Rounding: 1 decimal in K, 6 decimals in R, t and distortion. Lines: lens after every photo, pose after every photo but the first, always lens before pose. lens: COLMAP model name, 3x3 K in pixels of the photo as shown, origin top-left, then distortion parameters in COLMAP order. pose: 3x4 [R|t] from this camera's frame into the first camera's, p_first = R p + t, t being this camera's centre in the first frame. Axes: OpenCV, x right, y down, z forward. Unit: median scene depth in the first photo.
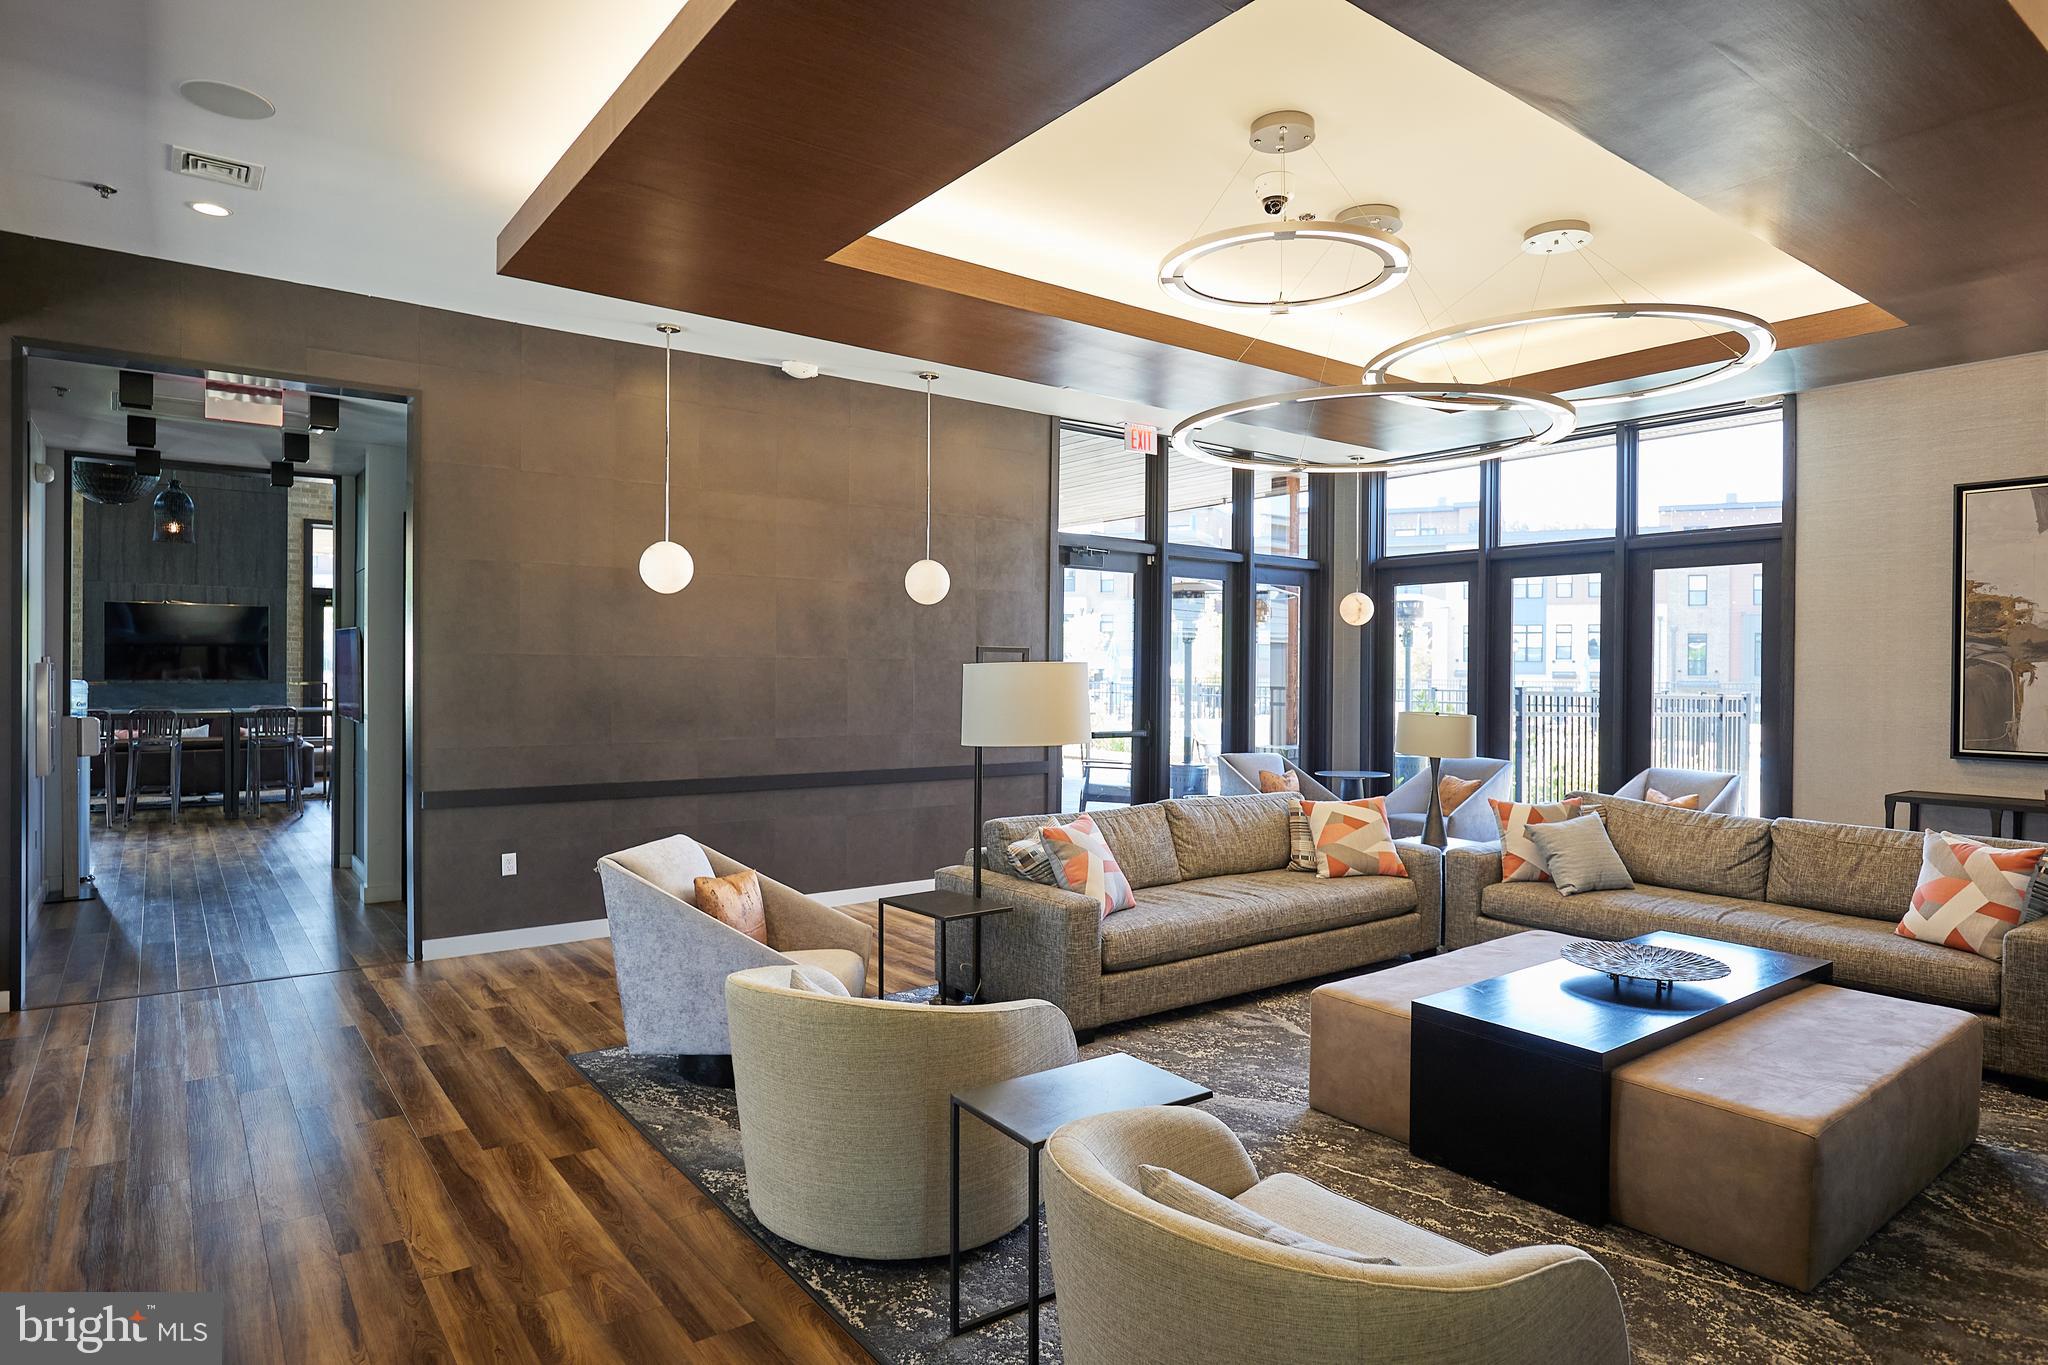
lens RADIAL K [[1158.2, 0, 1025.2], [0, 1158.2, 673.2], [0, 0, 1]] dist [-0.002470, -0.000244]
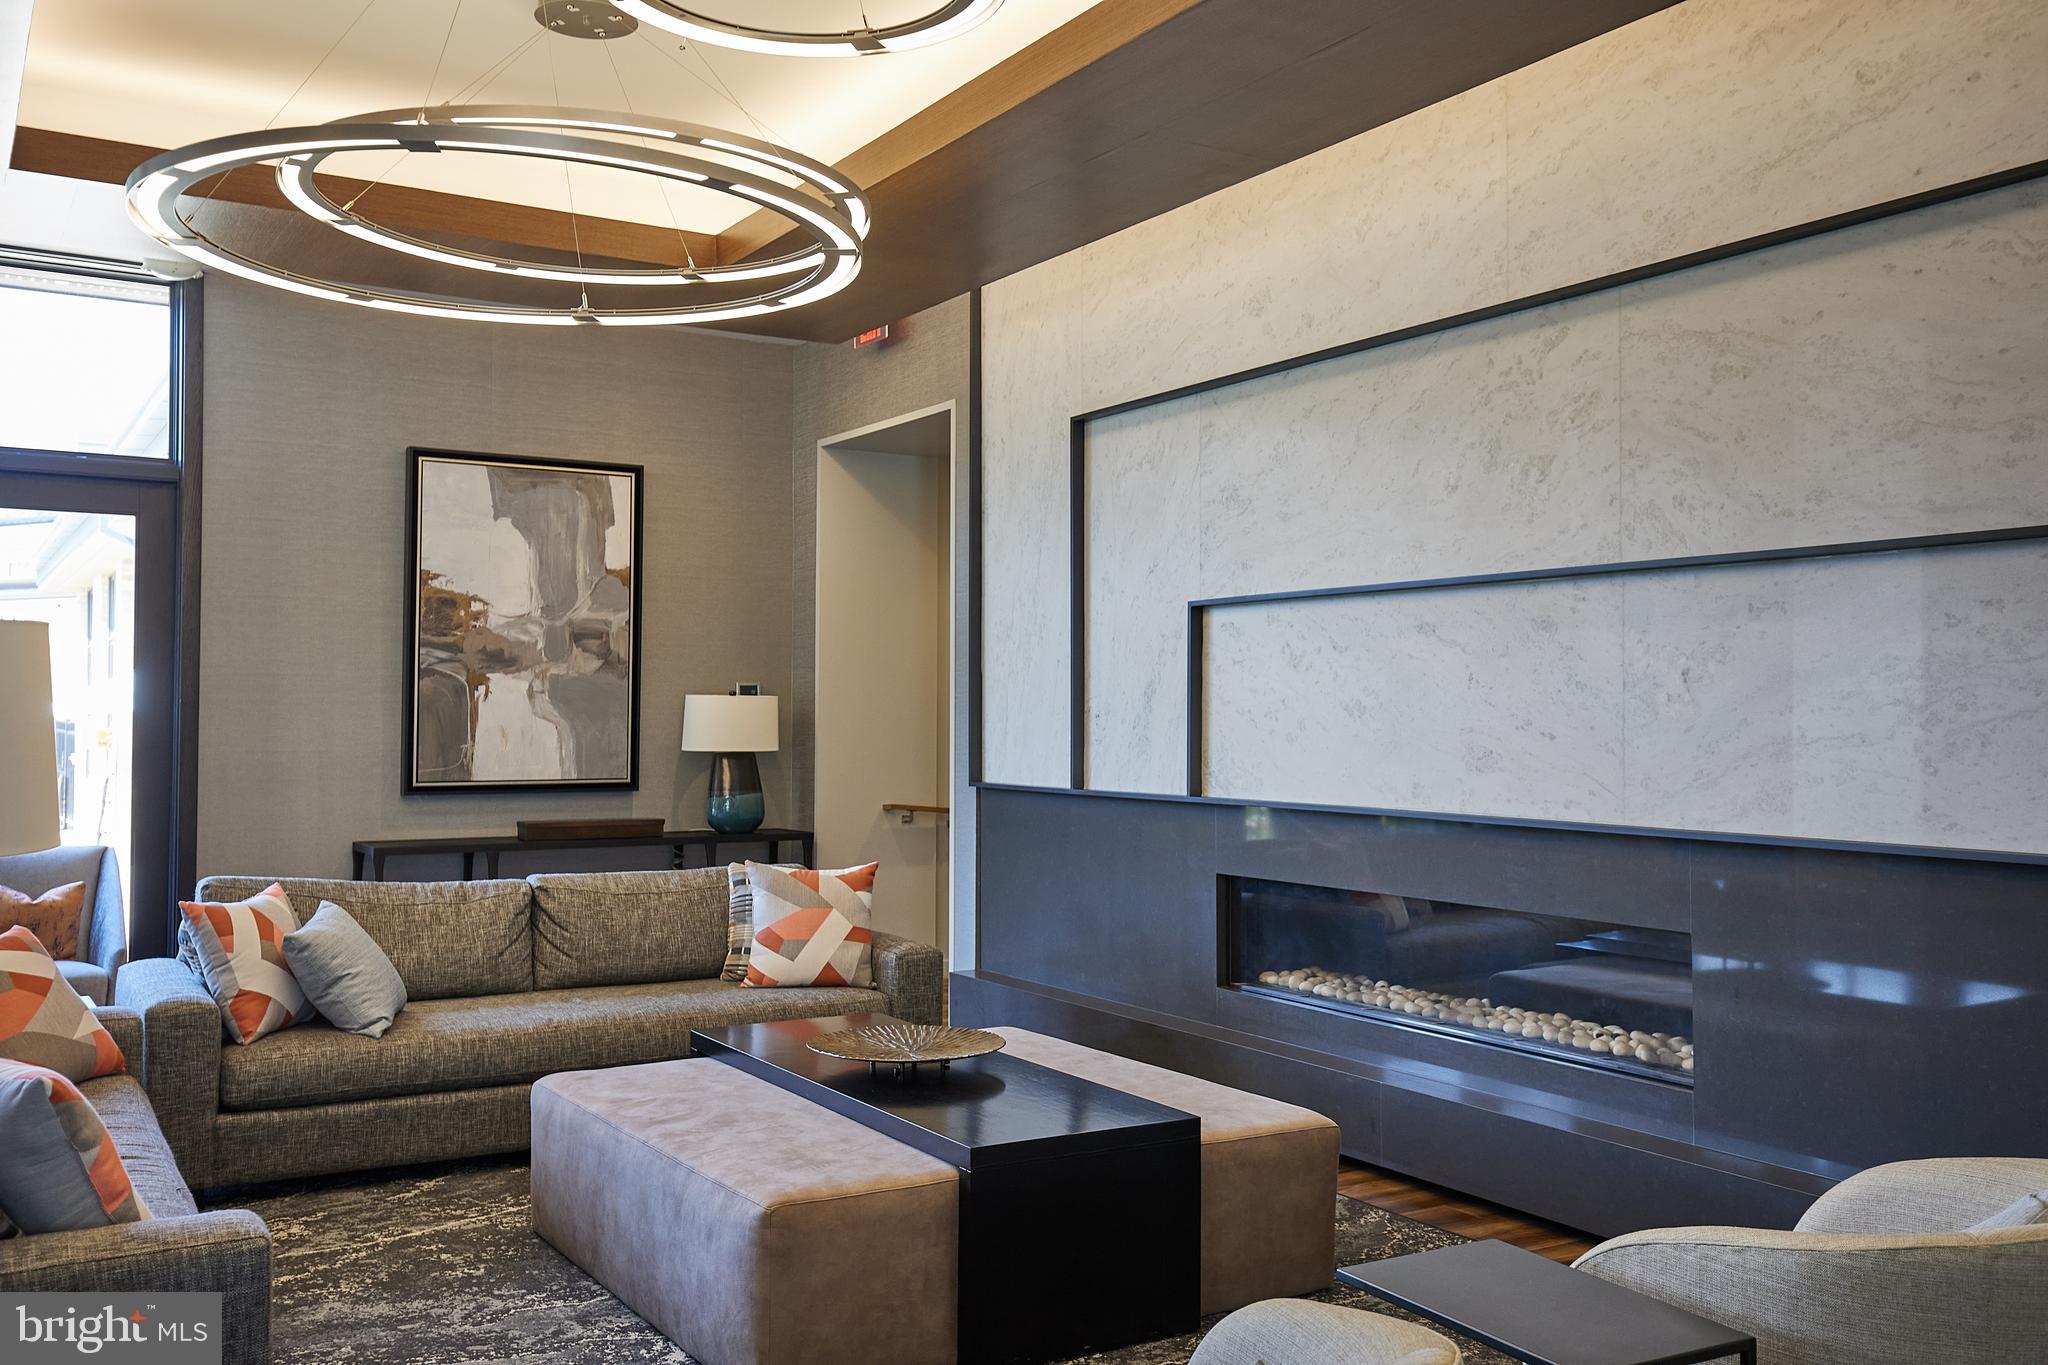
lens RADIAL K [[1811.4, 0, 1023.2], [0, 1811.4, 691.7], [0, 0, 1]] dist [0.020064, 0.006856]
pose [[0.099133, 0.003398, 0.995068, -0.403993], [0.000814, 0.999994, -0.003496, 0.008925], [-0.995074, 0.001157, 0.099129, 0.479168]]
